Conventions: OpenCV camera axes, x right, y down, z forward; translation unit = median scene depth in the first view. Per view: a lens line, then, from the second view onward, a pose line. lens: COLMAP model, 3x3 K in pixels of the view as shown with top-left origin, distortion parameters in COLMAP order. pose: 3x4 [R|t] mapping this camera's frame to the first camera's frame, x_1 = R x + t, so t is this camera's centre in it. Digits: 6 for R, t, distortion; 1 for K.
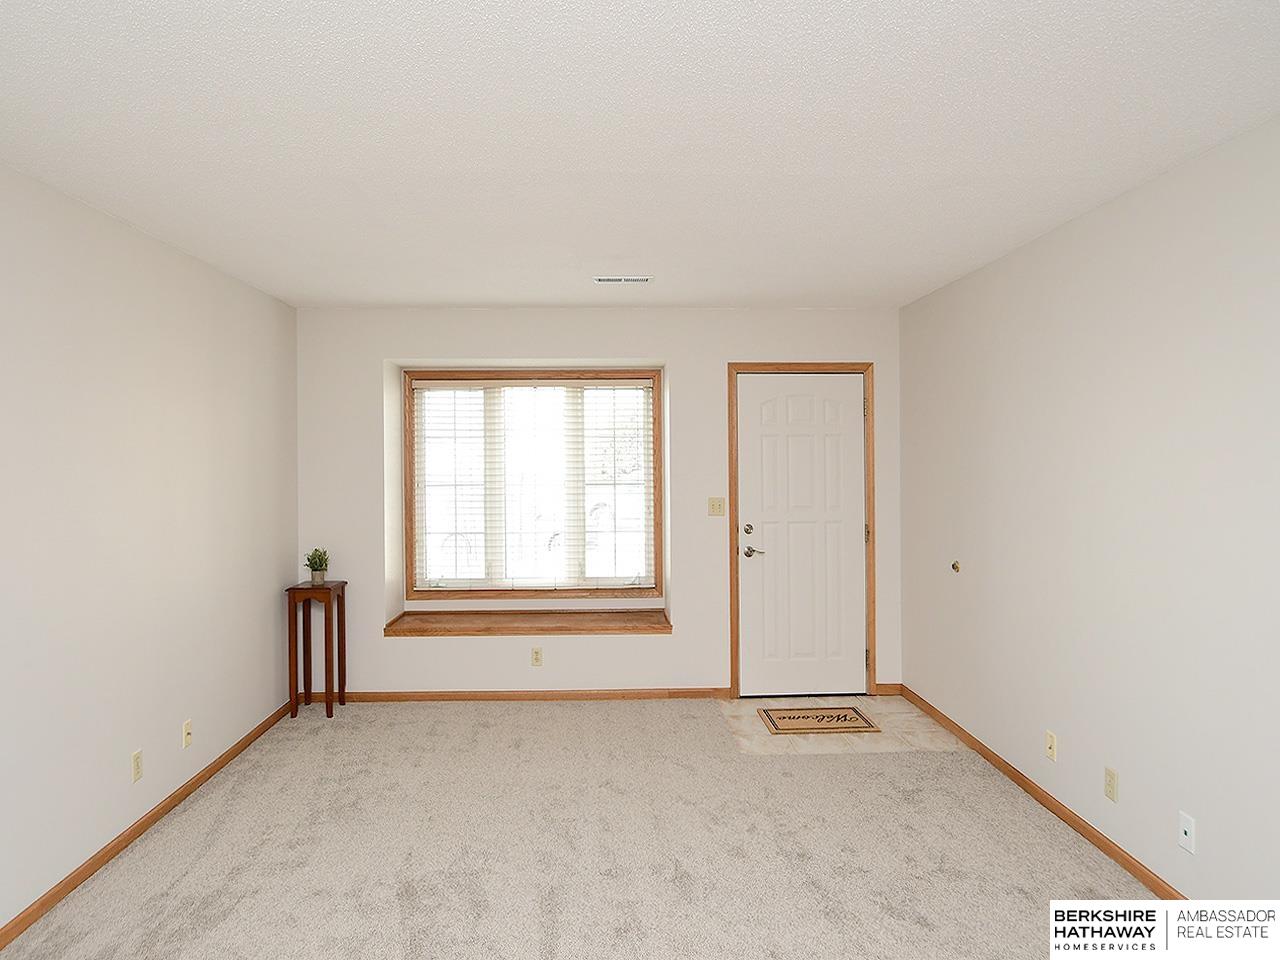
lens RADIAL K [[716.8, 0, 639.7], [0, 716.8, 471.5], [0, 0, 1]] dist [-0.028632, 0.002078]
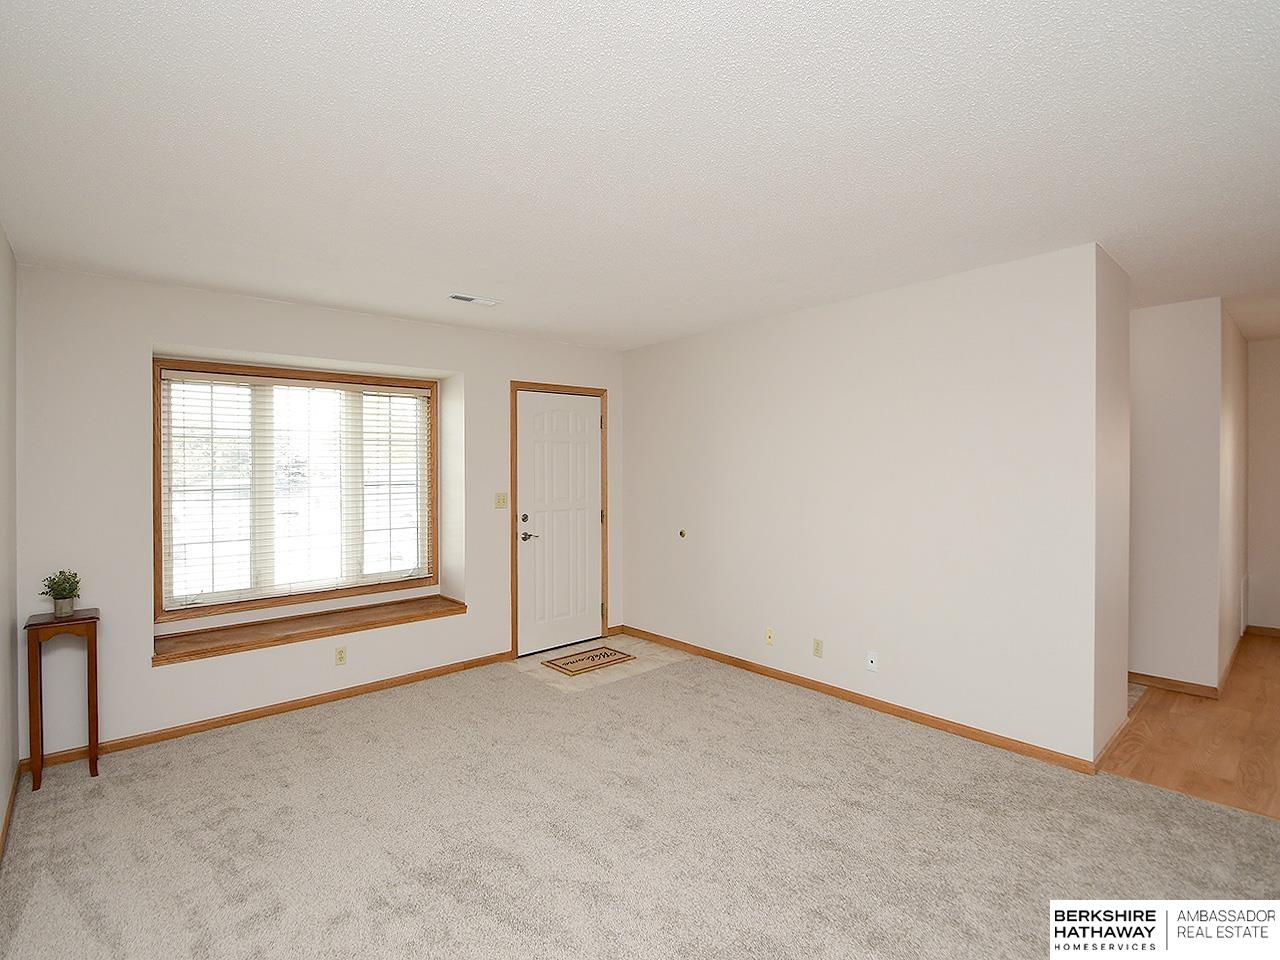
lens RADIAL K [[597.3, 0, 637.7], [0, 597.3, 480.4], [0, 0, 1]] dist [-0.009230, -0.006075]
pose [[0.785832, -0.017537, 0.618191, -0.325836], [0.016748, 0.999835, 0.007074, 0.012264], [-0.618213, 0.004795, 0.785996, 0.078584]]
